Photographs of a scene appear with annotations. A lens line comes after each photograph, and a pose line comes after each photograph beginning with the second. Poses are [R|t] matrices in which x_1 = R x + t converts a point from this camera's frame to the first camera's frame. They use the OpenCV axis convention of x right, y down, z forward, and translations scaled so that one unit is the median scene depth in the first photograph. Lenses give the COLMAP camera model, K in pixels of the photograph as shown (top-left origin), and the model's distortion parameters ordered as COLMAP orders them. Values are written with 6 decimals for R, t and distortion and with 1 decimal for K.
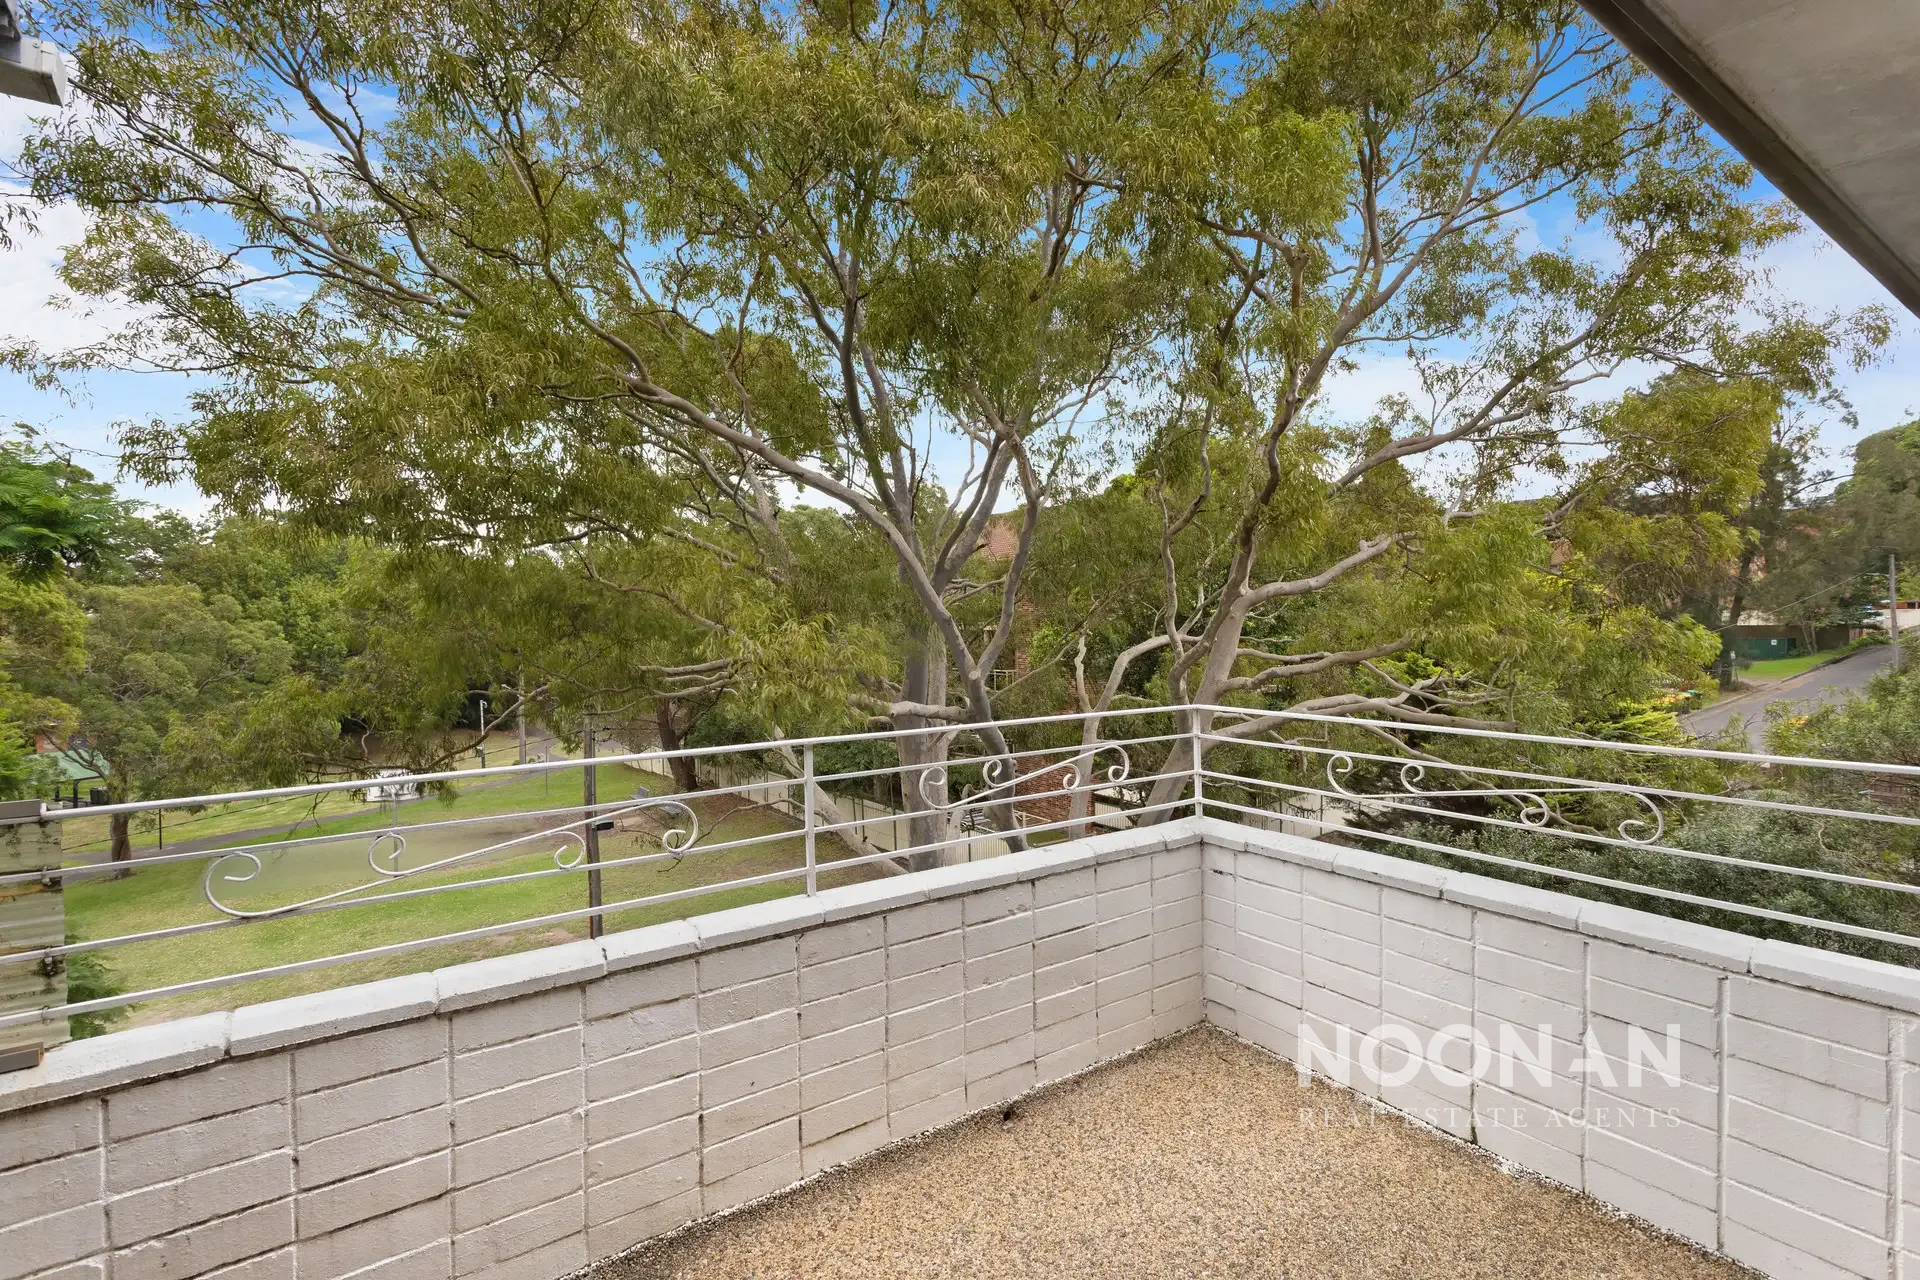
lens RADIAL K [[908.1, 0, 958.9], [0, 908.1, 632.7], [0, 0, 1]] dist [-0.000185, -0.000001]
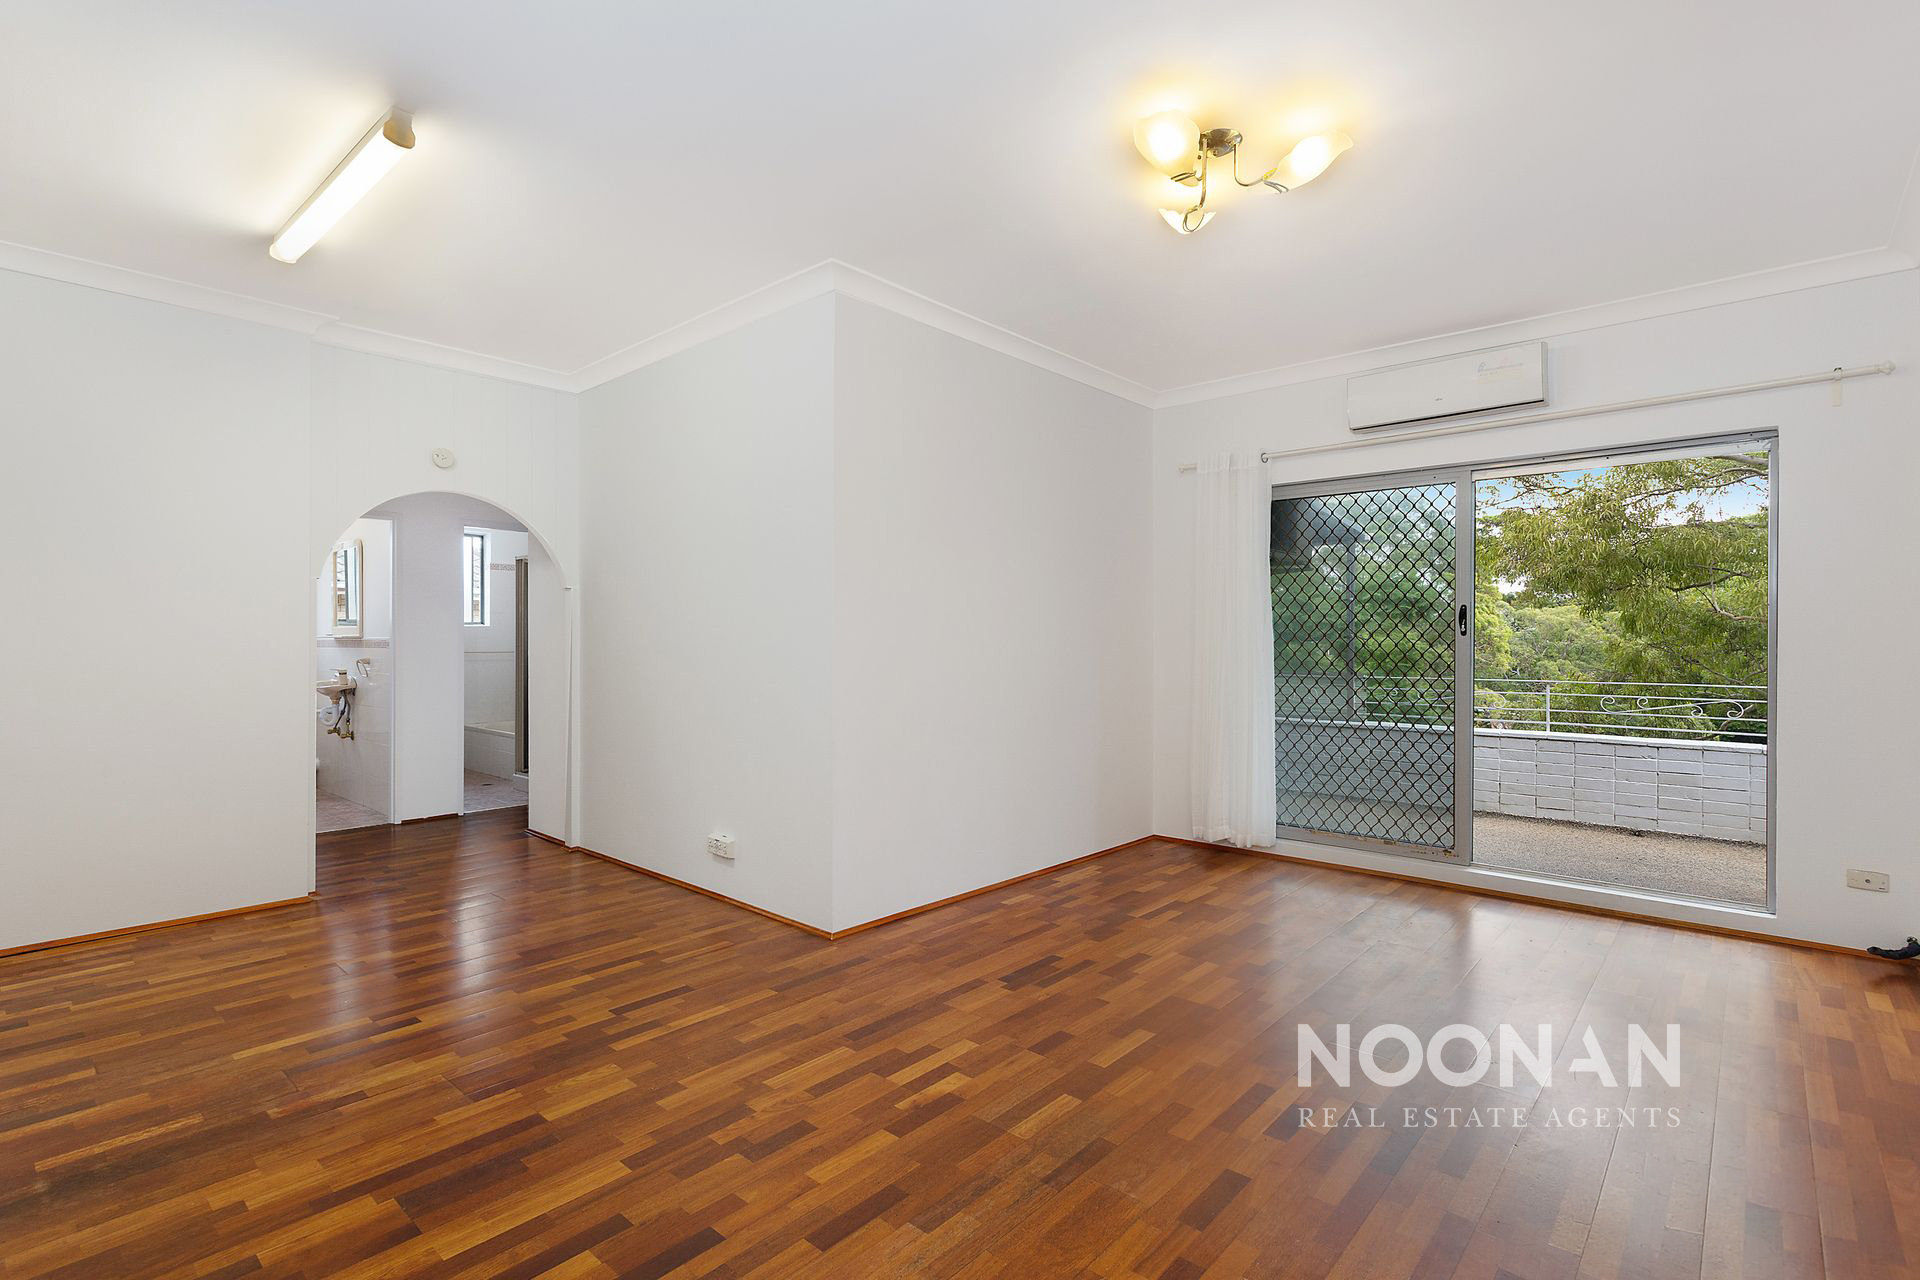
lens RADIAL K [[908.1, 0, 958.3], [0, 908.1, 638.1], [0, 0, 1]] dist [-0.000185, -0.000001]
pose [[0.234957, 0.007818, -0.971974, 2.054499], [-0.015193, 0.999875, 0.004369, -0.010840], [0.971887, 0.013740, 0.235047, -1.461446]]
